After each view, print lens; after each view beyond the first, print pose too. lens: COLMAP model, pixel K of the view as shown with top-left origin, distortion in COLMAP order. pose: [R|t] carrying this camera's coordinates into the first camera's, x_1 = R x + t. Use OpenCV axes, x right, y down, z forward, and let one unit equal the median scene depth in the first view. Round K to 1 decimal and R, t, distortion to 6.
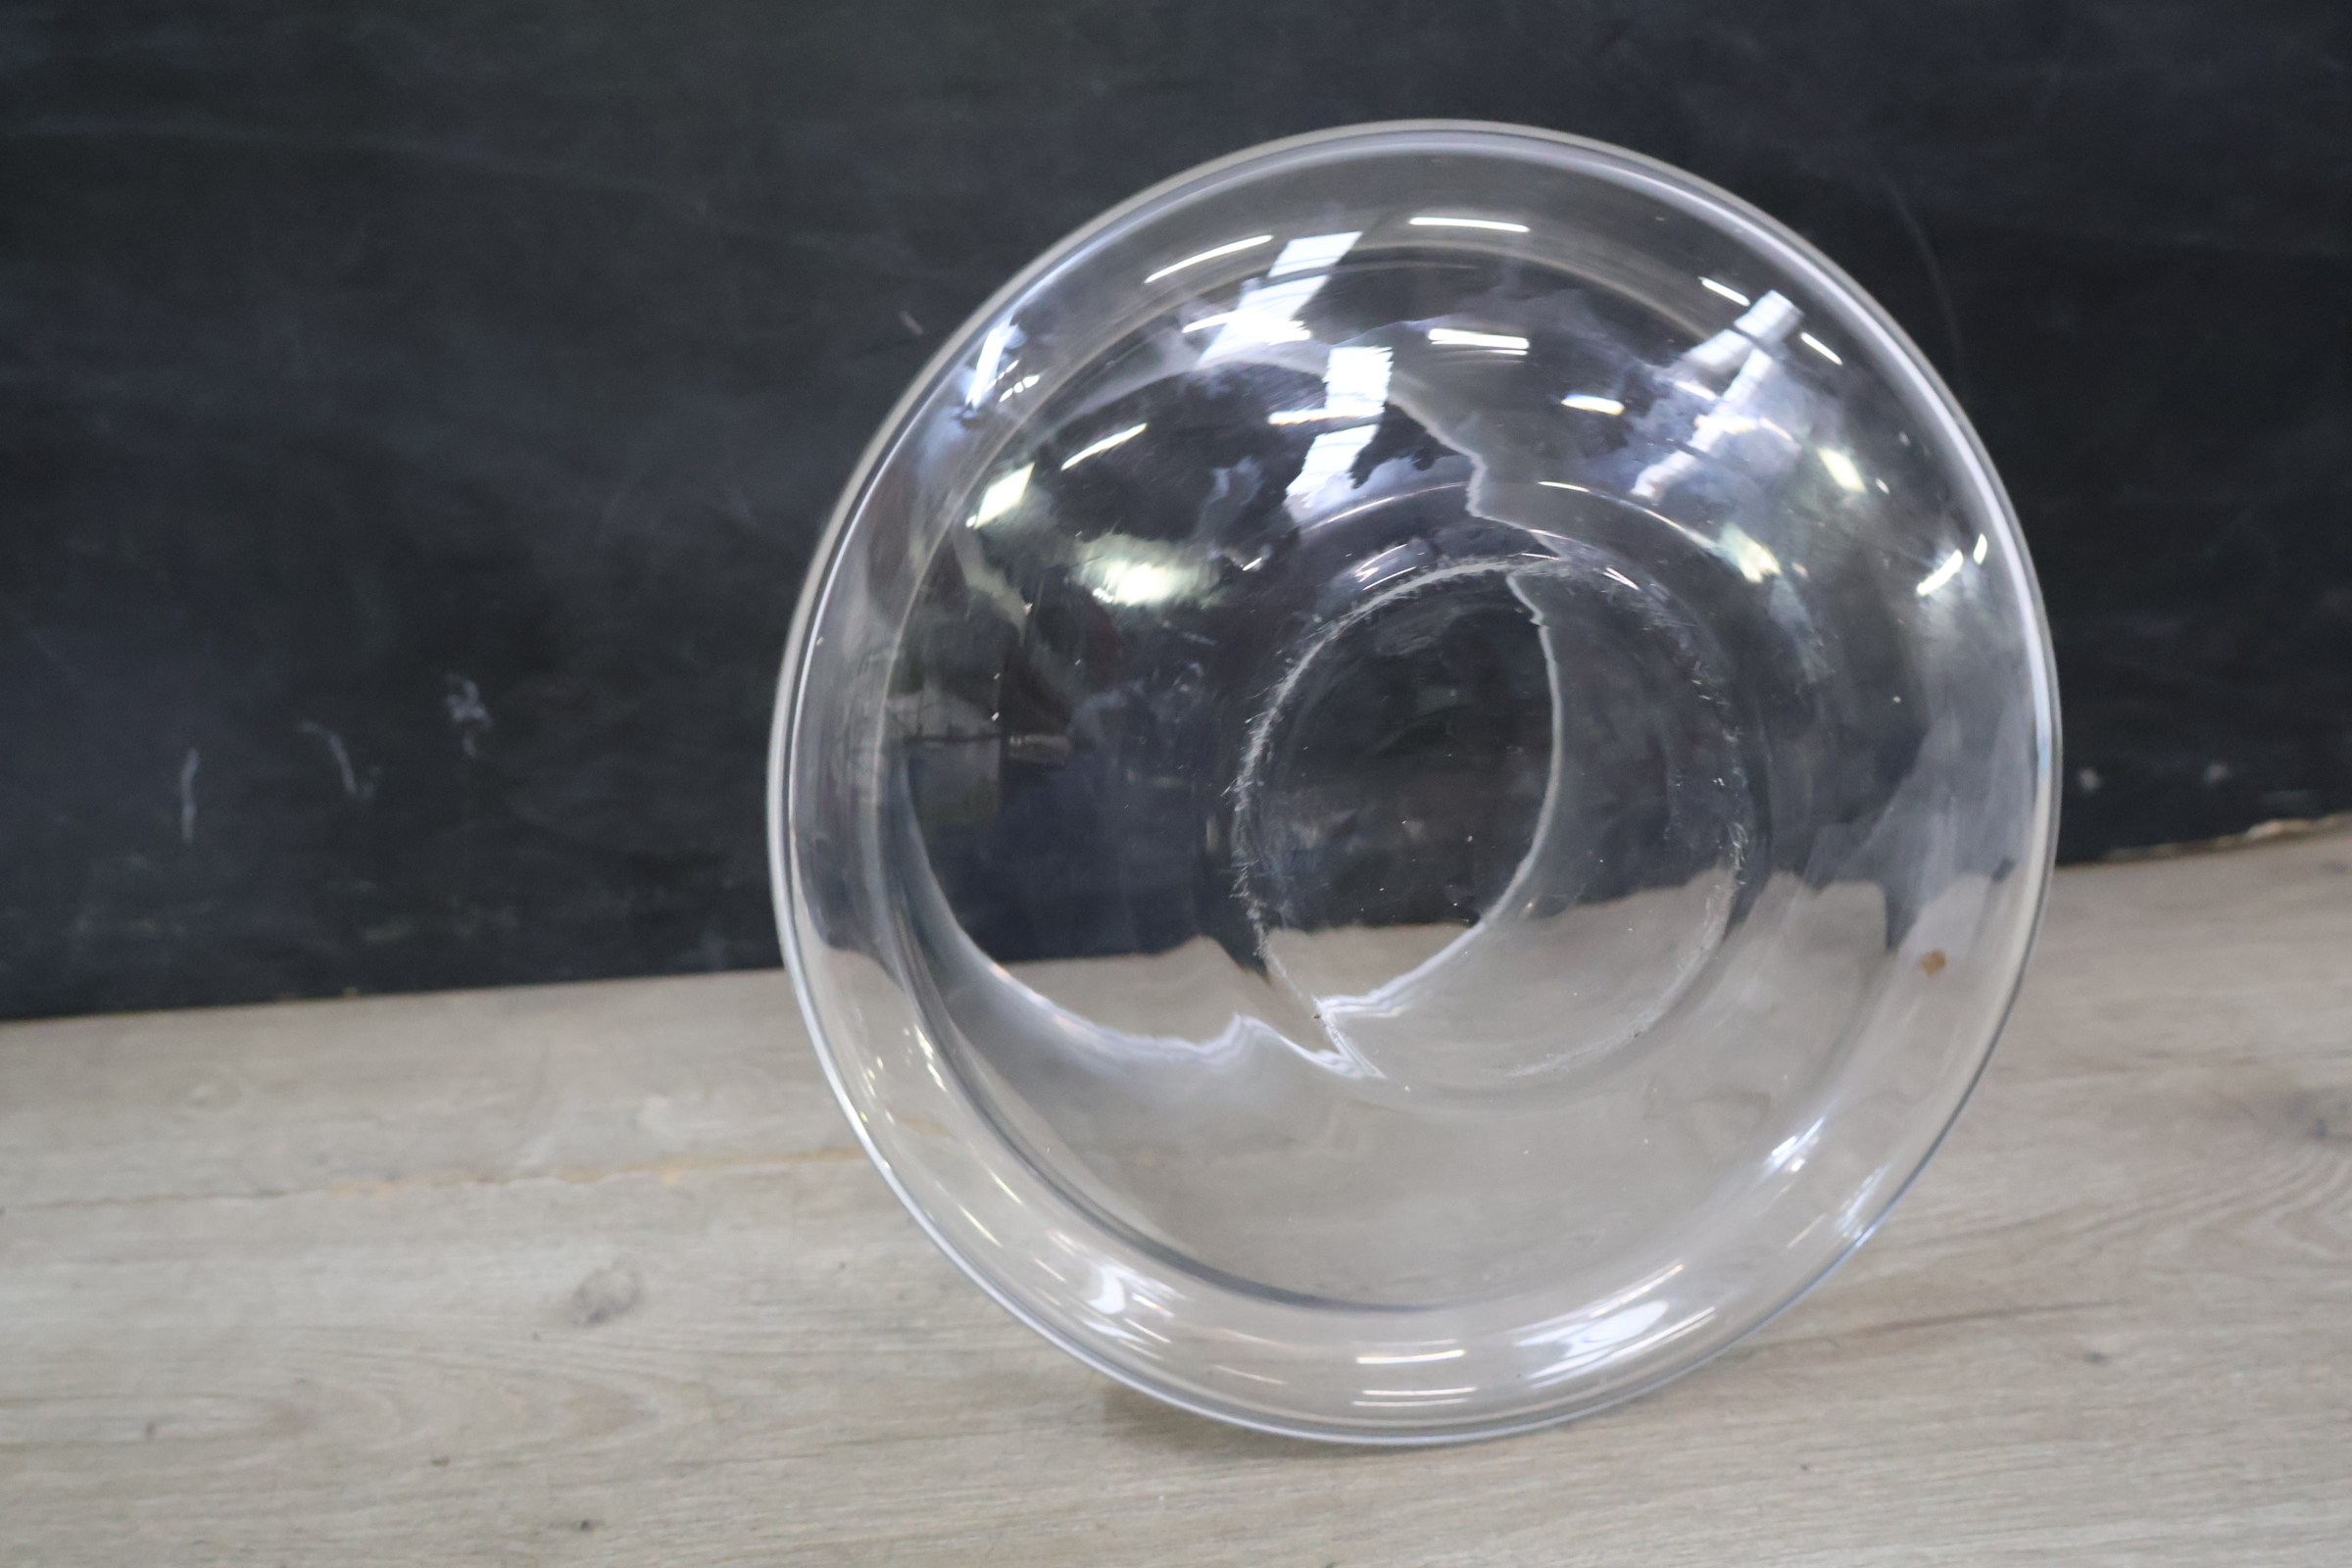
lens RADIAL K [[2376.9, 0, 1160.0], [0, 2376.9, 784.9], [0, 0, 1]] dist [0.018129, 0.018772]
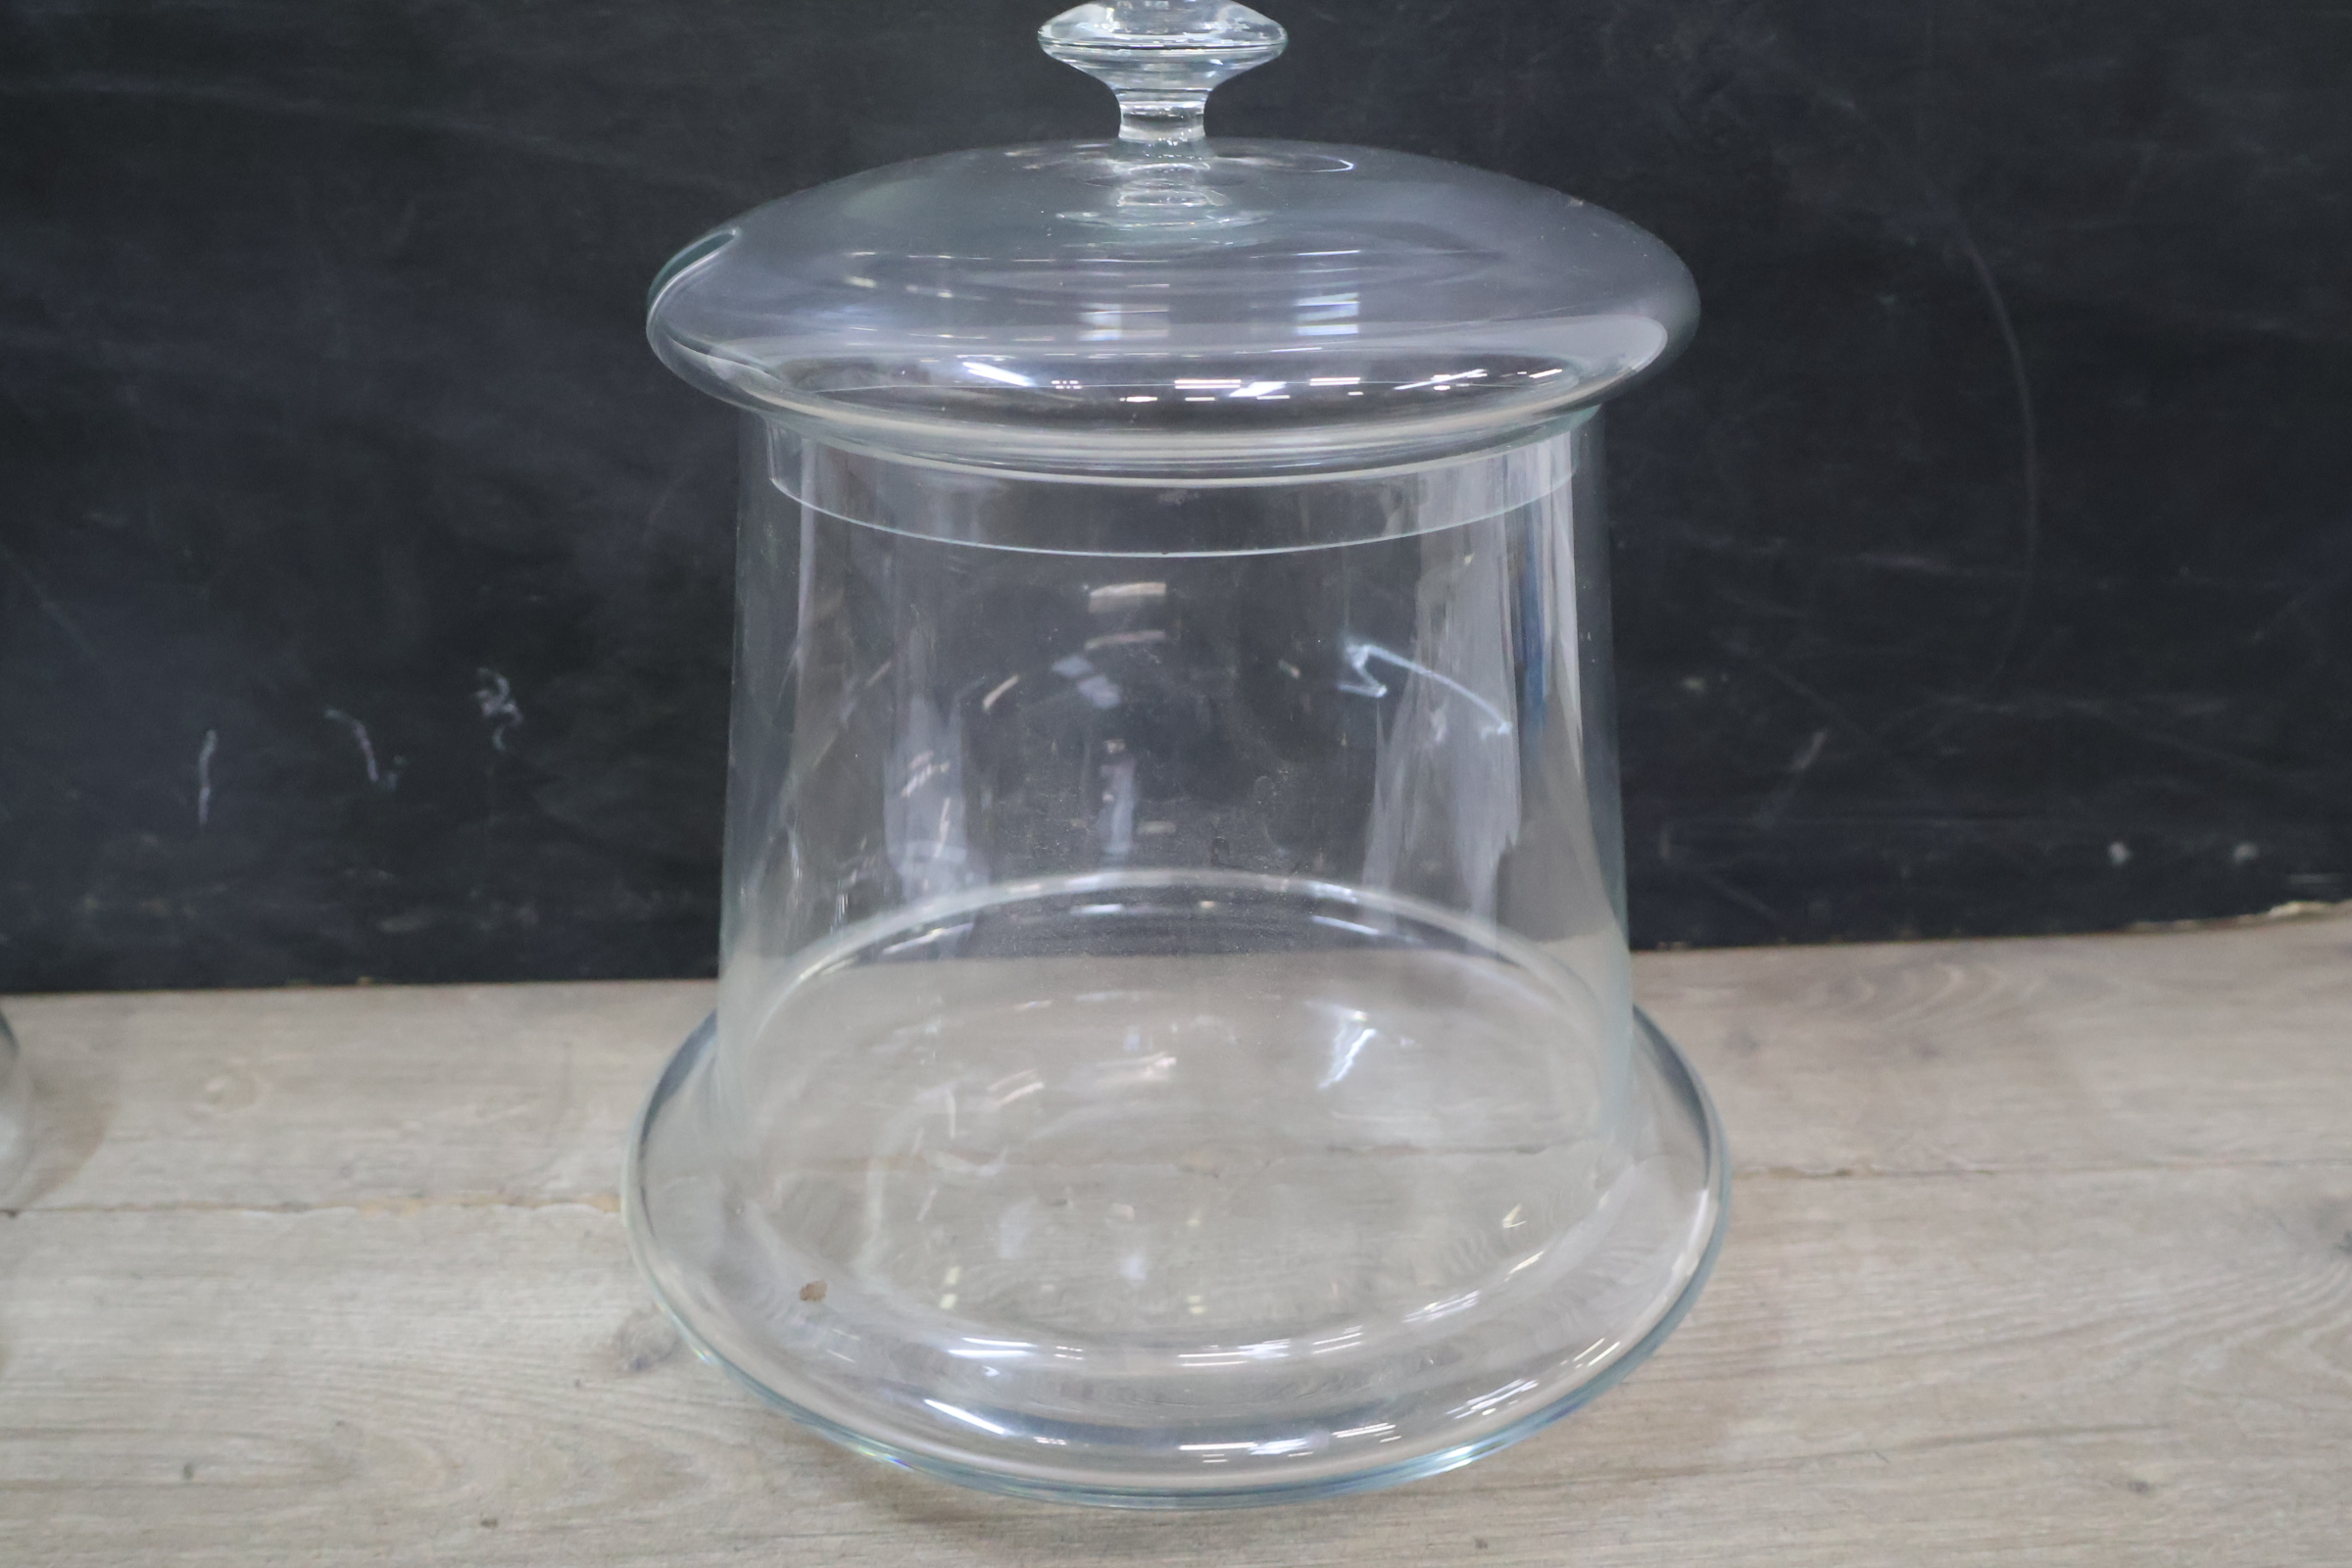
lens RADIAL K [[2369.8, 0, 1163.8], [0, 2369.8, 795.5], [0, 0, 1]] dist [0.023088, 0.004571]
pose [[0.997969, 0.049368, 0.040251, -0.076695], [-0.051623, 0.997037, 0.057034, -0.088373], [-0.037316, -0.058996, 0.997561, 0.020986]]
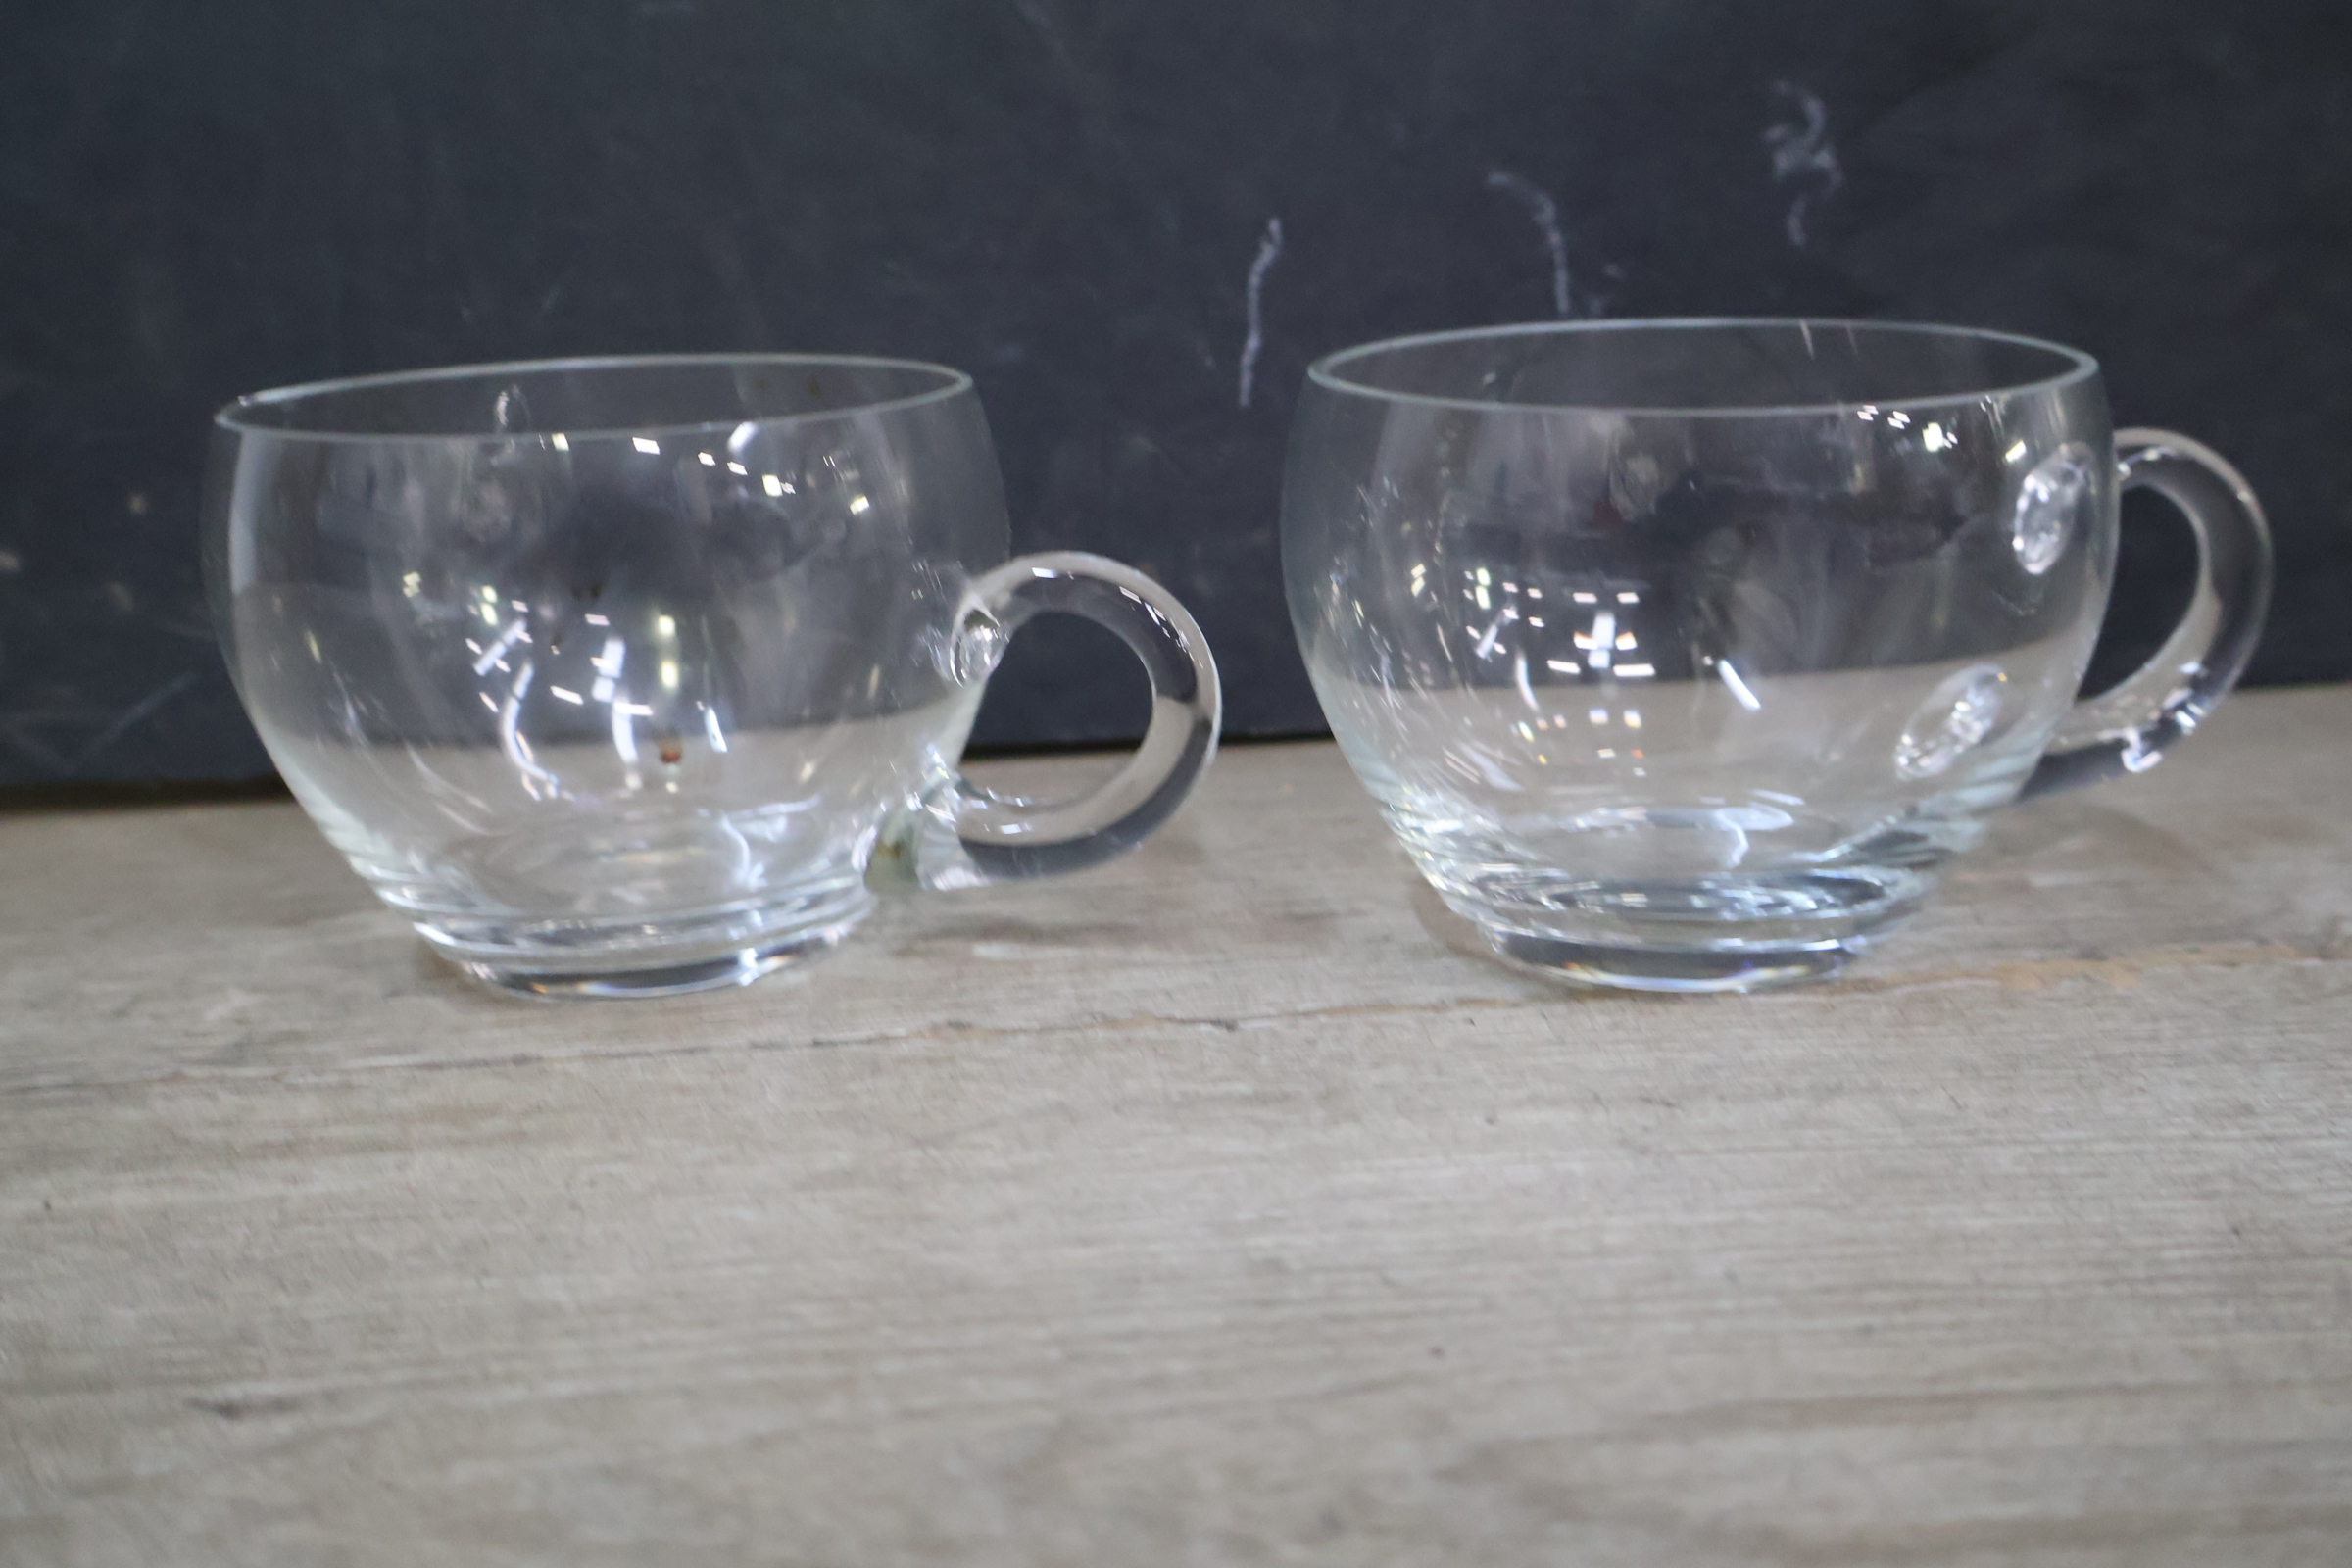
lens RADIAL K [[2331.7, 0, 1173.8], [0, 2331.7, 776.8], [0, 0, 1]] dist [0.013841, 0.004384]
pose [[0.997277, 0.009044, 0.073190, -0.641032], [-0.001817, 0.995164, -0.098206, 0.214030], [-0.073724, 0.097806, 0.992471, 0.712273]]
